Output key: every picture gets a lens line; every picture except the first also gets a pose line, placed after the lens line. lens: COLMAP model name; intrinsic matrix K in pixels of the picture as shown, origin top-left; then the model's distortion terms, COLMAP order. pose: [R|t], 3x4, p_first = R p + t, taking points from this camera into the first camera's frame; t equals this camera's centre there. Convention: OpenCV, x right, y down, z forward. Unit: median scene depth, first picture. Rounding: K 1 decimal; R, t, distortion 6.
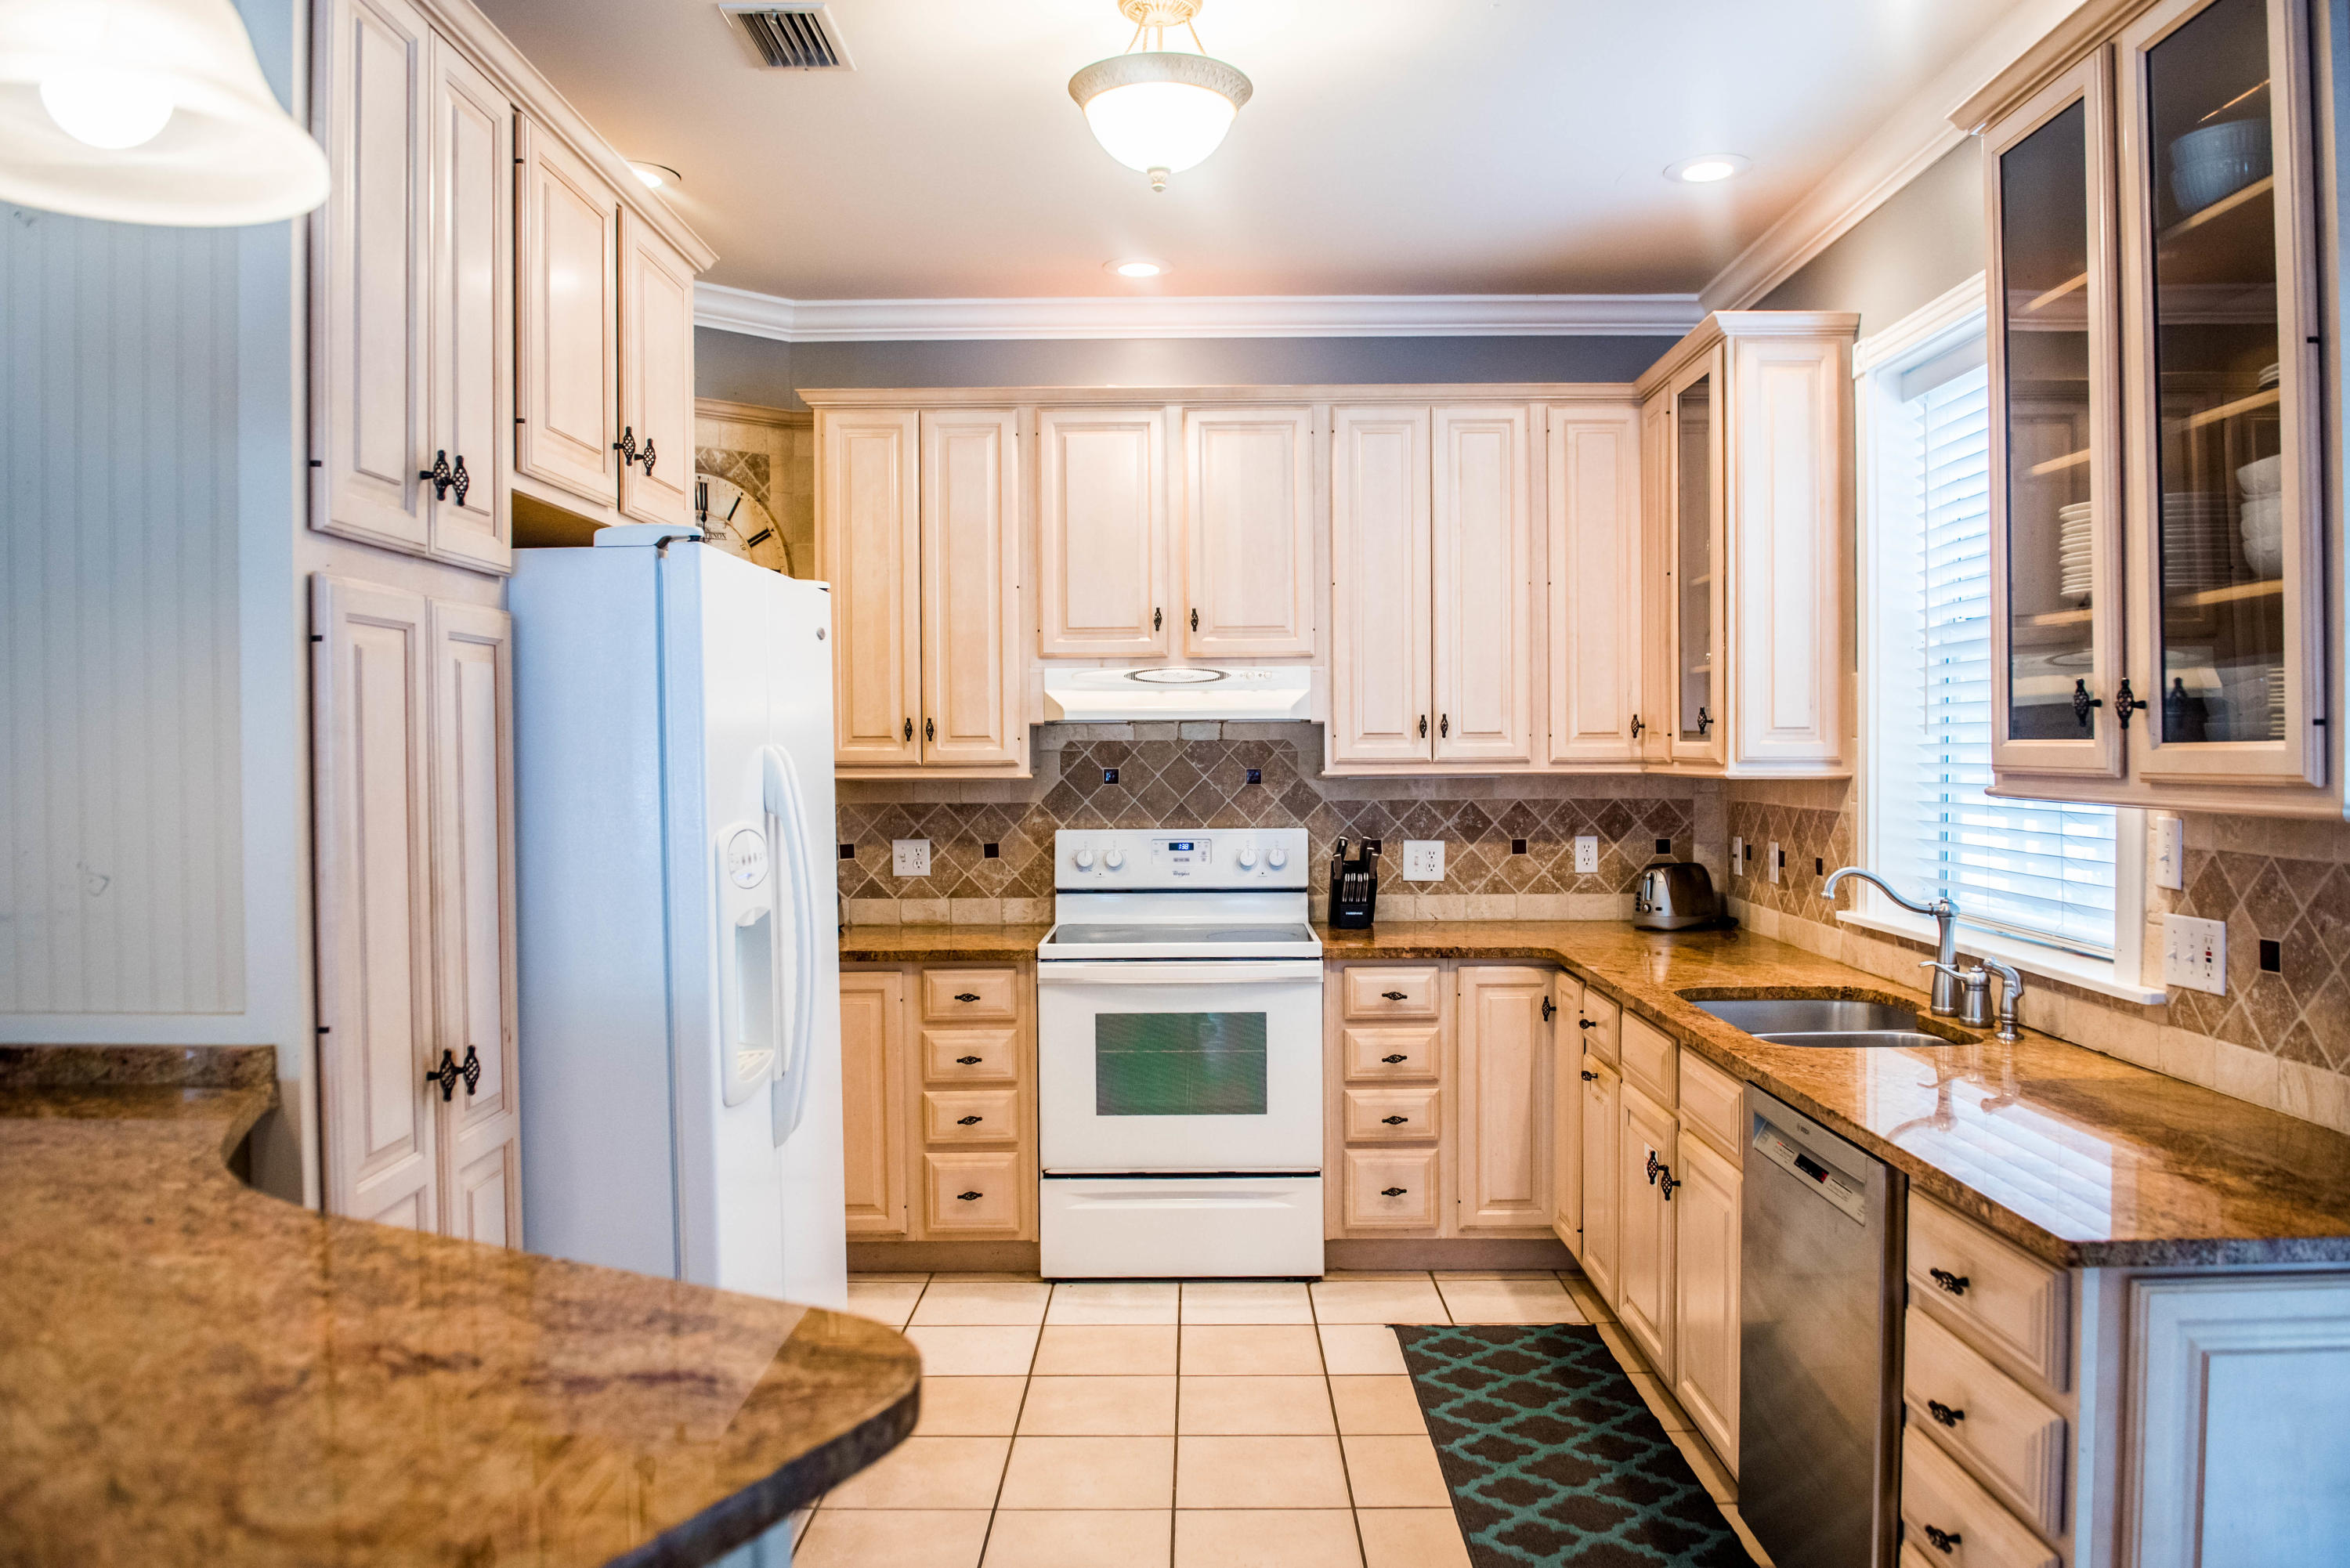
lens RADIAL K [[1677.1, 0, 1182.3], [0, 1677.1, 787.5], [0, 0, 1]] dist [-0.050540, -0.002225]
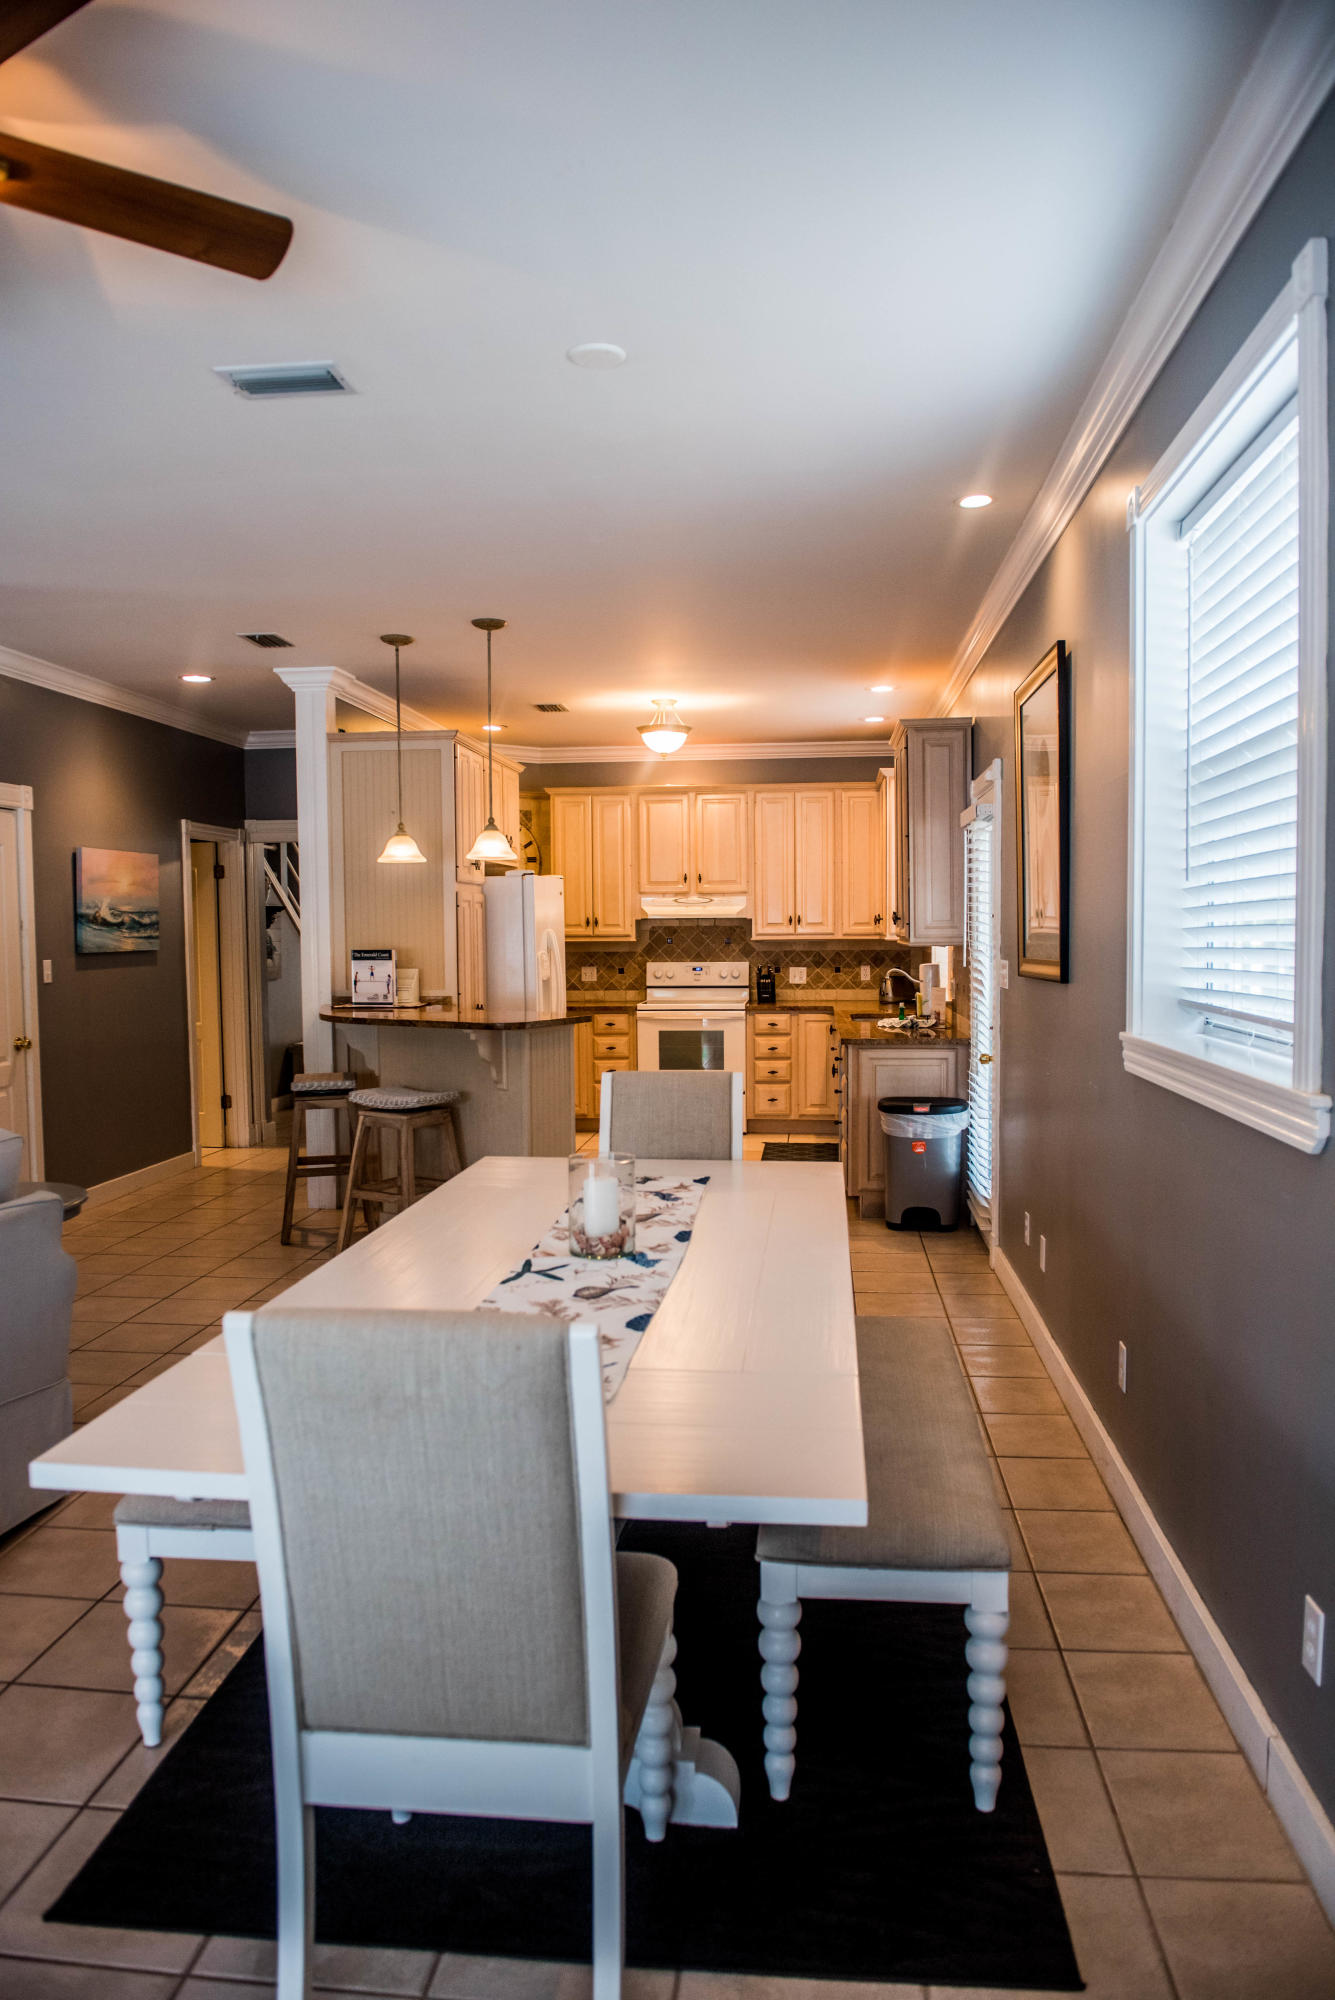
lens RADIAL K [[1365.7, 0, 670.7], [0, 1365.7, 1009.9], [0, 0, 1]] dist [-0.050822, -0.003566]
pose [[0.995186, 0.004203, -0.097914, 0.174240], [-0.000517, 0.999292, 0.037633, 0.021737], [0.098003, -0.037401, 0.994483, -1.111390]]
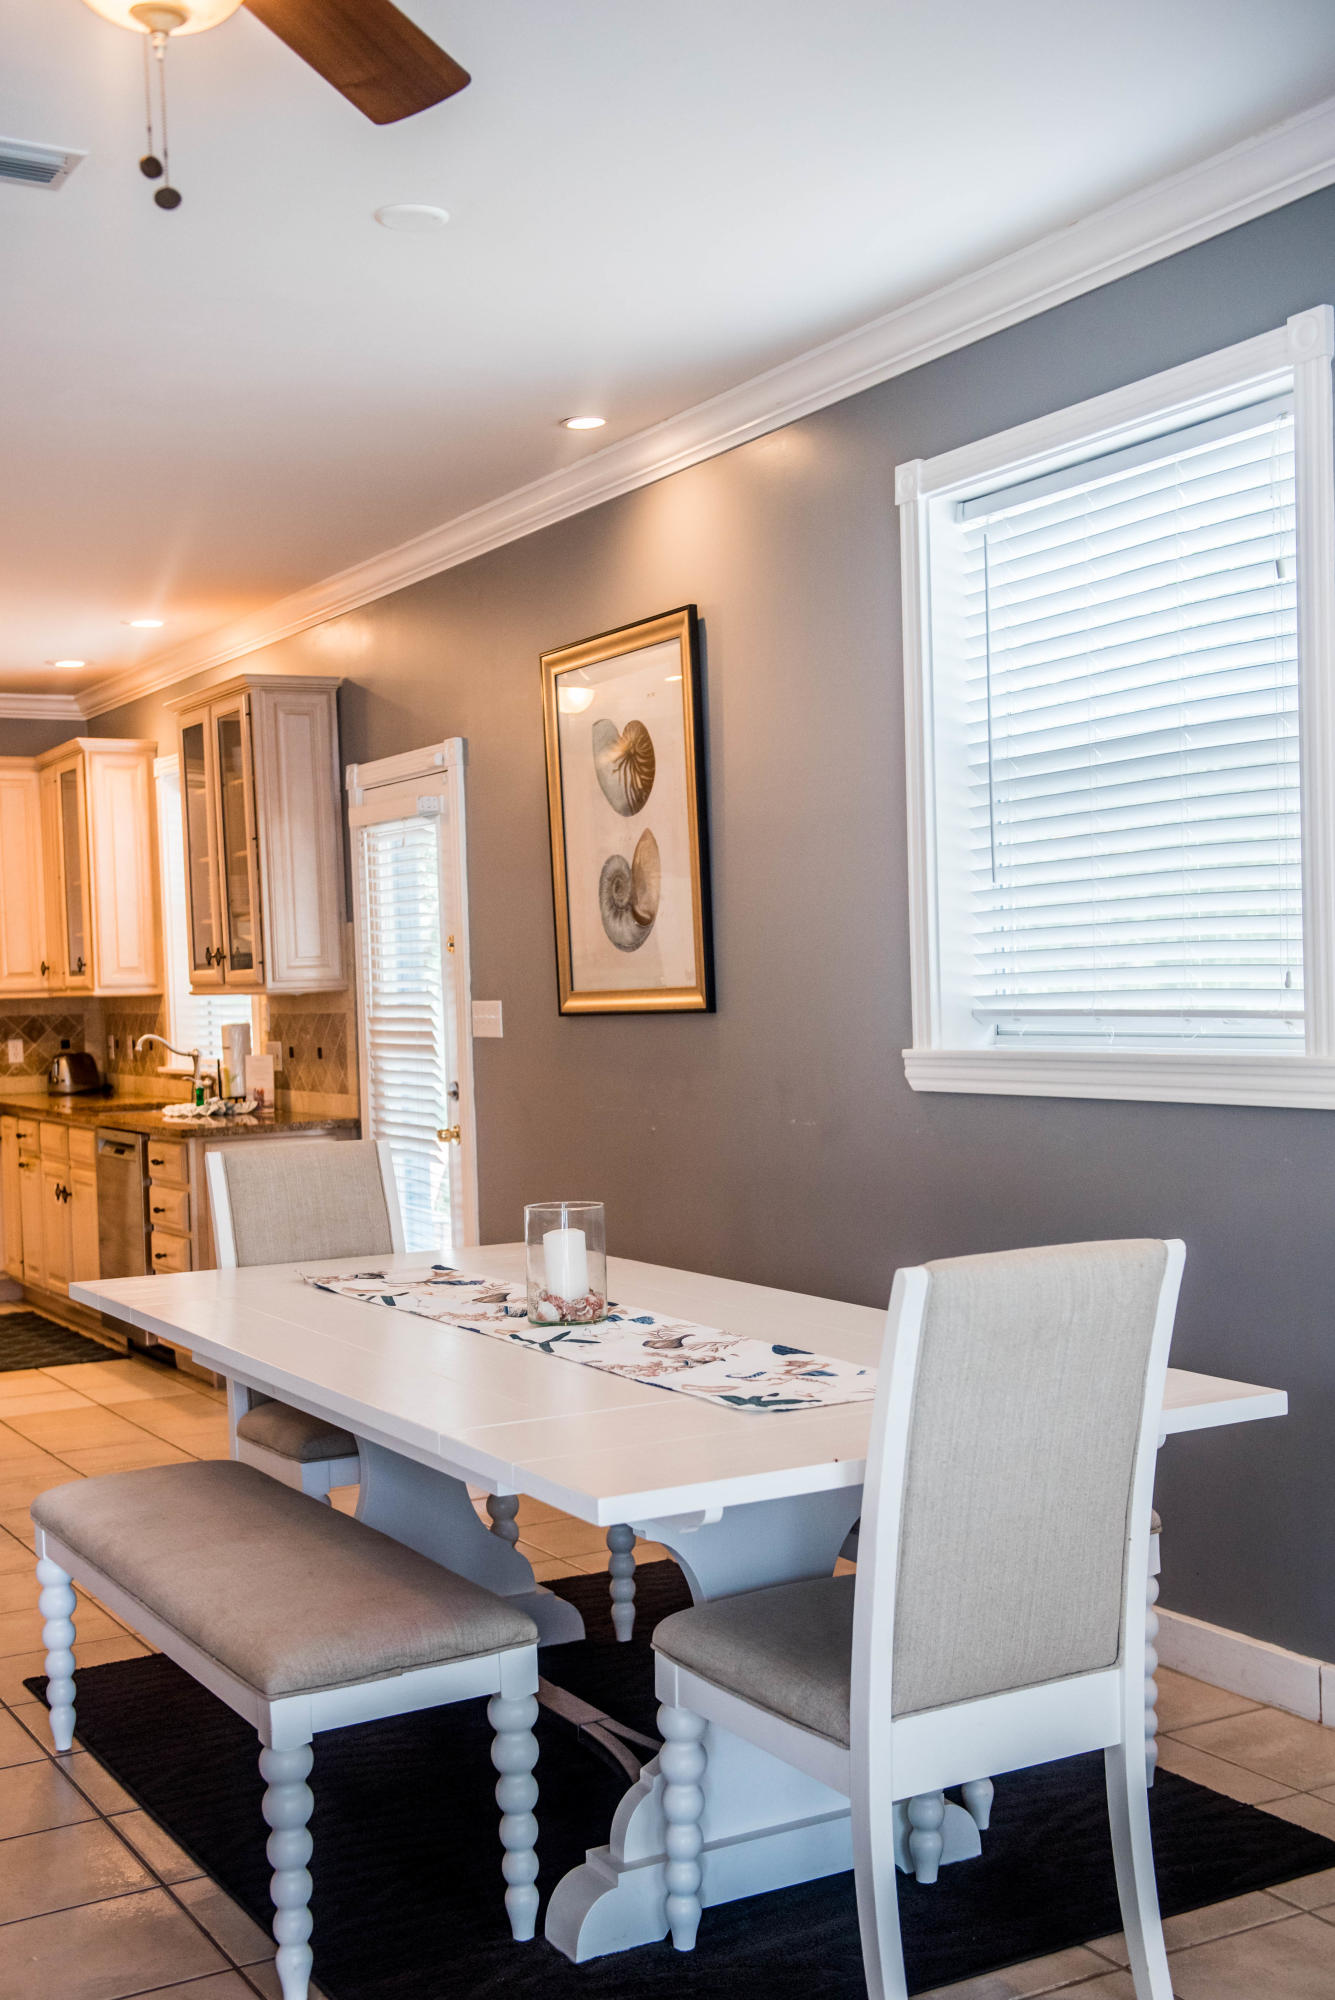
lens RADIAL K [[2232.8, 0, 663.8], [0, 2232.8, 1047.5], [0, 0, 1]] dist [0.053791, 0.000000]
pose [[0.865958, -0.036601, 0.498775, -0.313653], [0.037380, 0.999266, 0.008431, 0.046689], [-0.498717, 0.011343, 0.866691, -1.257016]]
